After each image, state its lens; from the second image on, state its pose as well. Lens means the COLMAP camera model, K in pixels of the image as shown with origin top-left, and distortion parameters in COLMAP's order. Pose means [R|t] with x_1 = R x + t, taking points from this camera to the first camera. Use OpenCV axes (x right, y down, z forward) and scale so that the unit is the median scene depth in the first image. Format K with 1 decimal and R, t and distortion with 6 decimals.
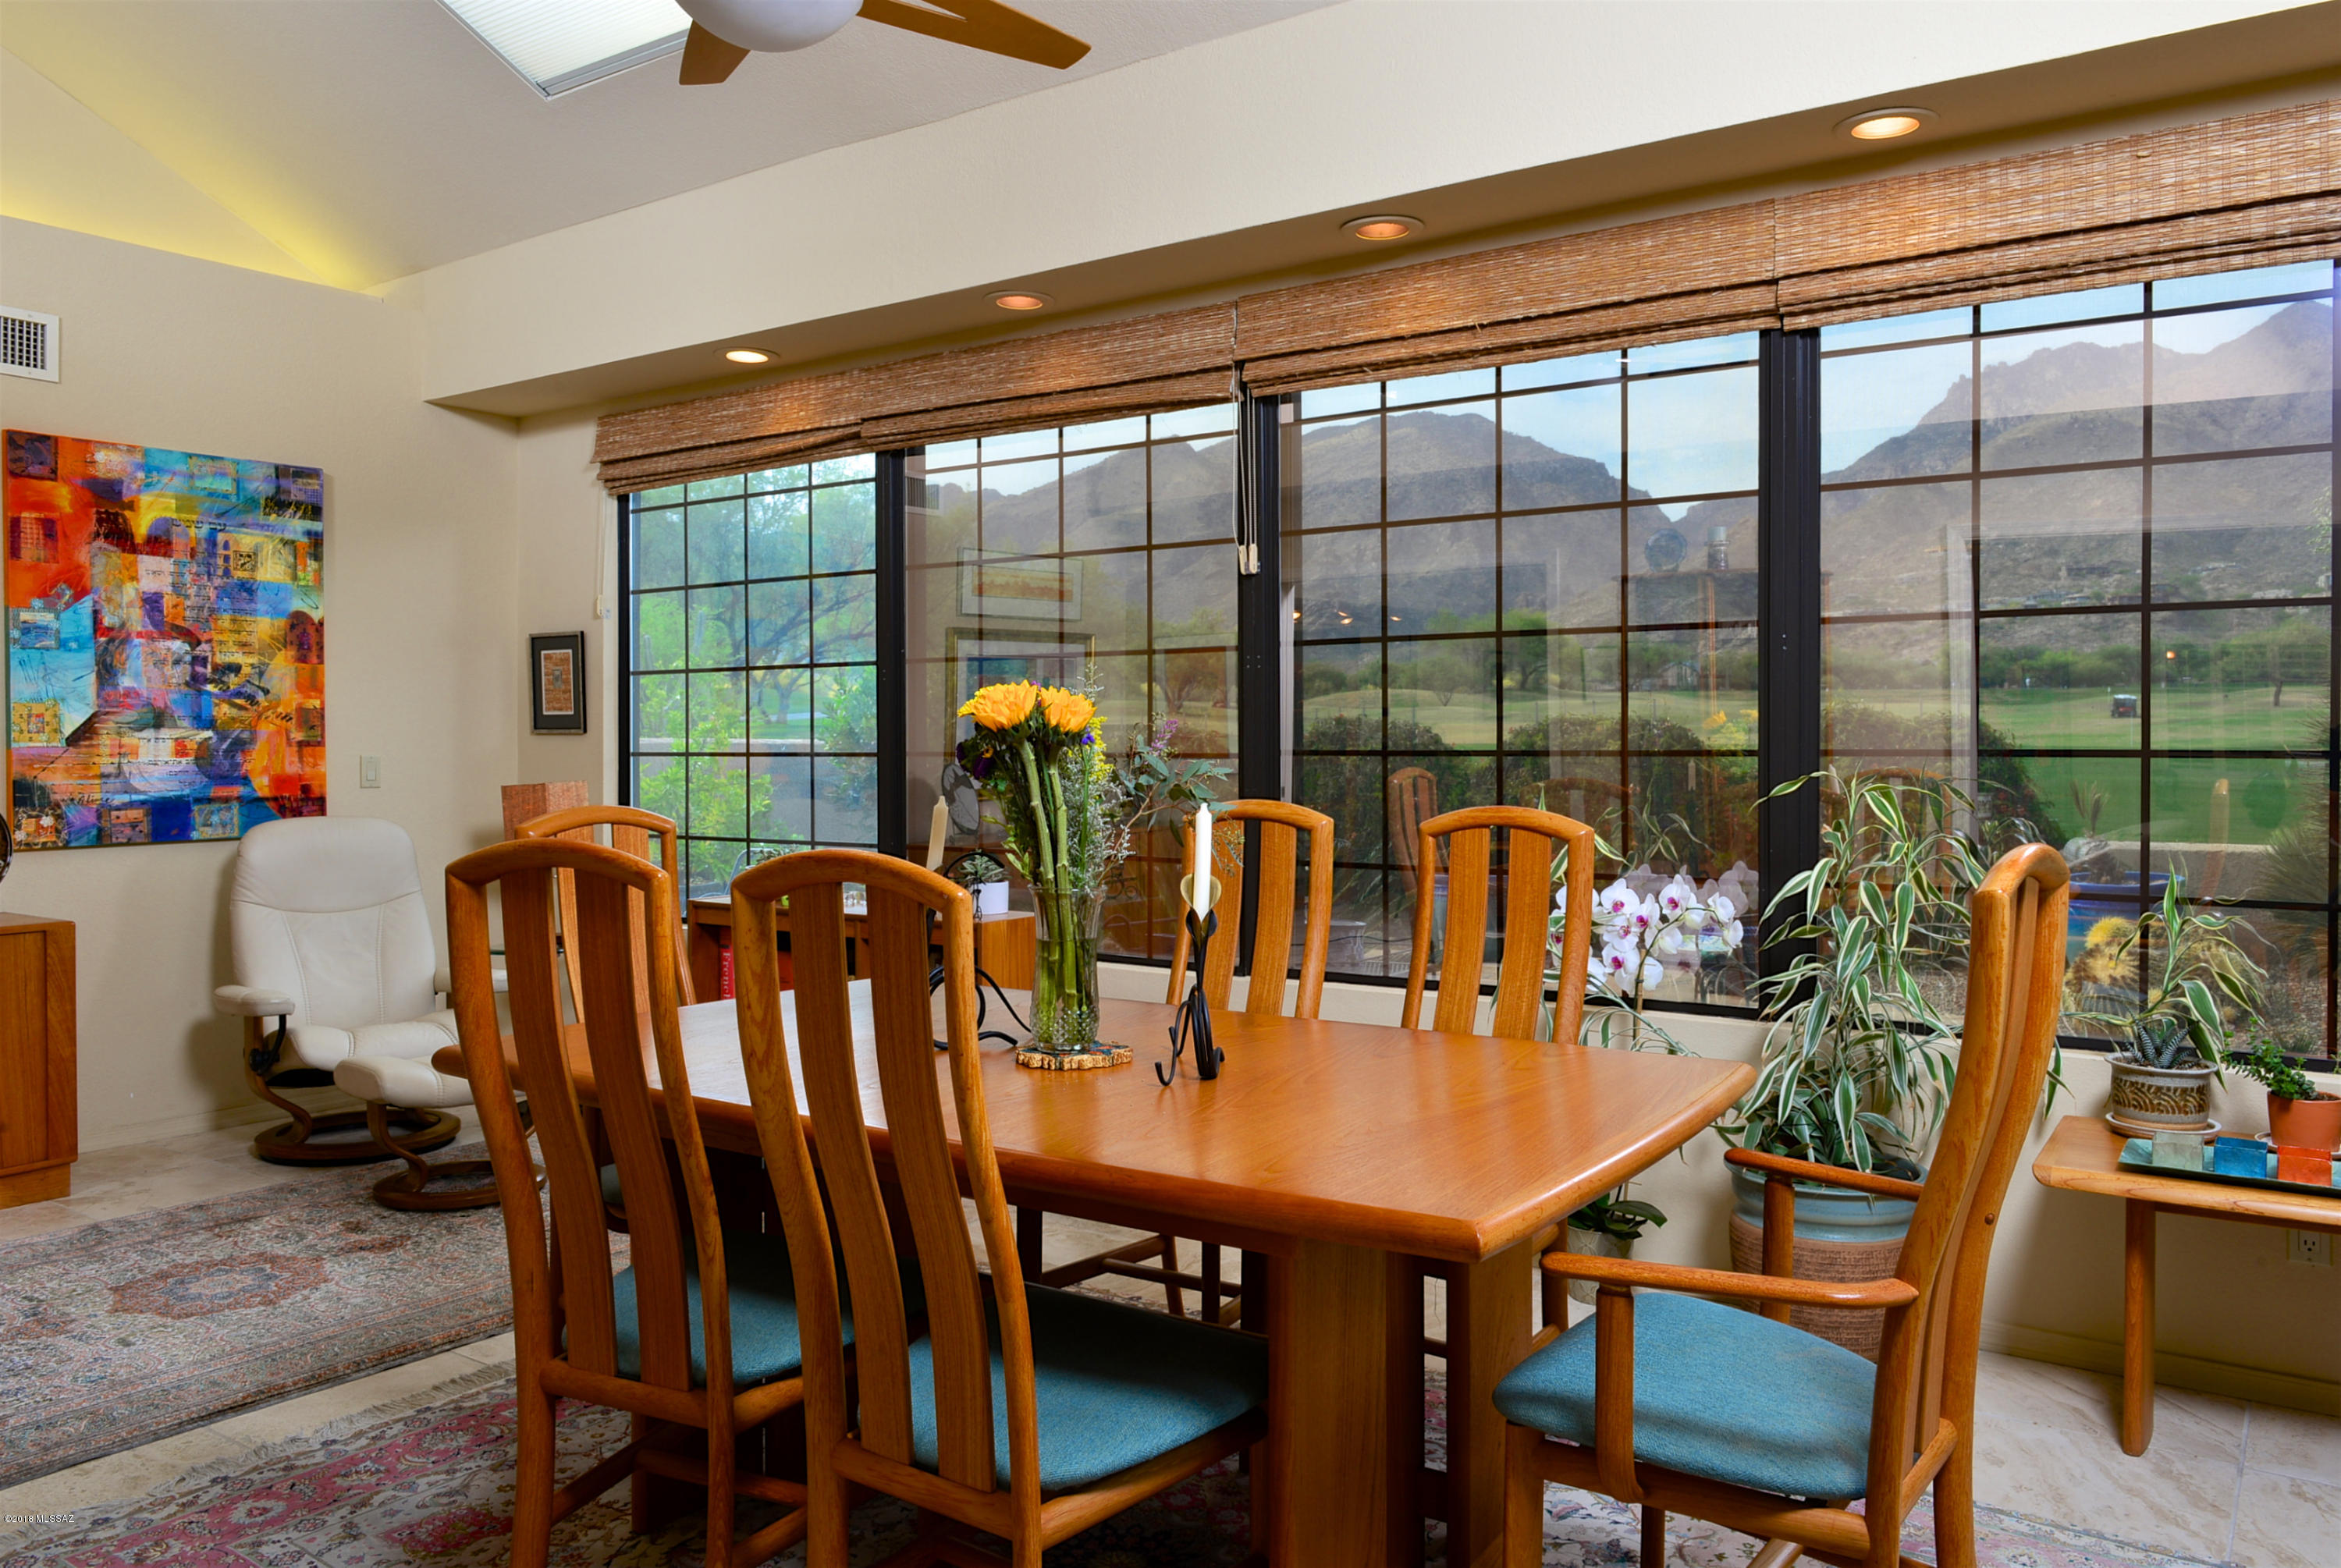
lens RADIAL K [[1584.8, 0, 1171.9], [0, 1584.8, 772.7], [0, 0, 1]] dist [-0.012562, -0.000461]
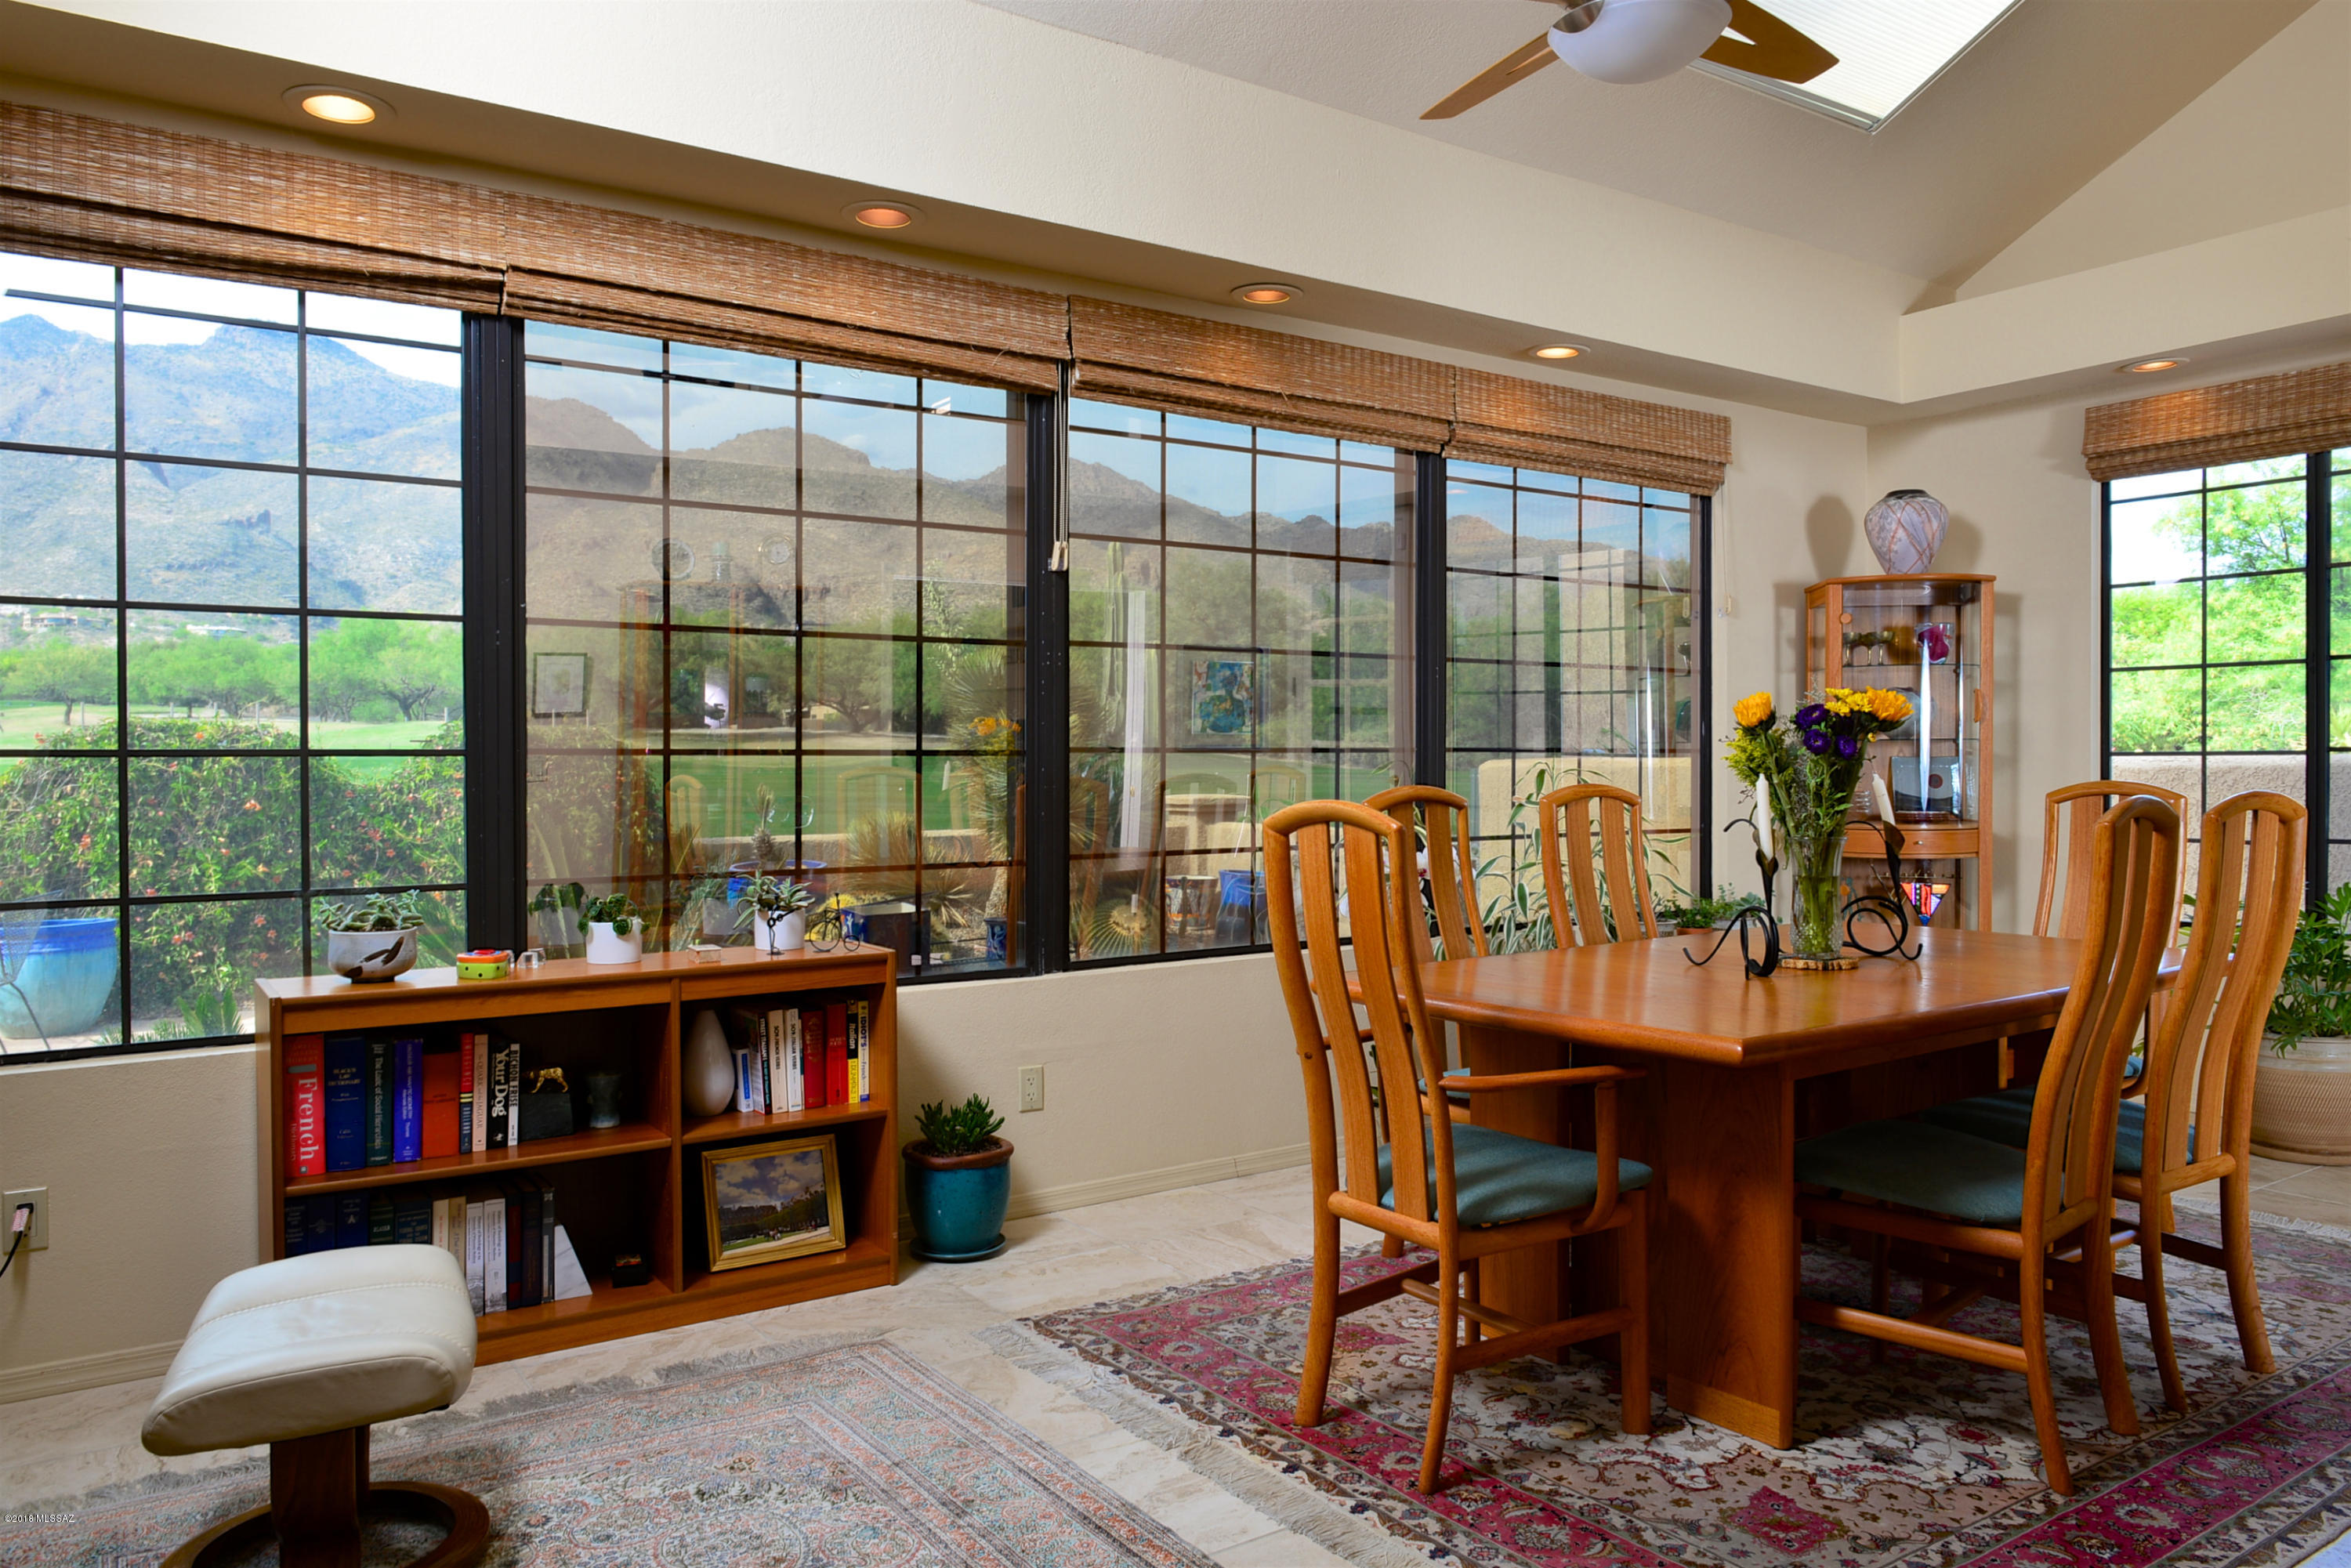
lens RADIAL K [[1642.0, 0, 1177.1], [0, 1642.0, 789.0], [0, 0, 1]] dist [-0.008616, -0.003159]
pose [[0.389240, -0.012148, 0.921056, -0.741293], [0.010904, 0.999904, 0.008580, 0.002440], [-0.921072, 0.006703, 0.389335, 0.449448]]
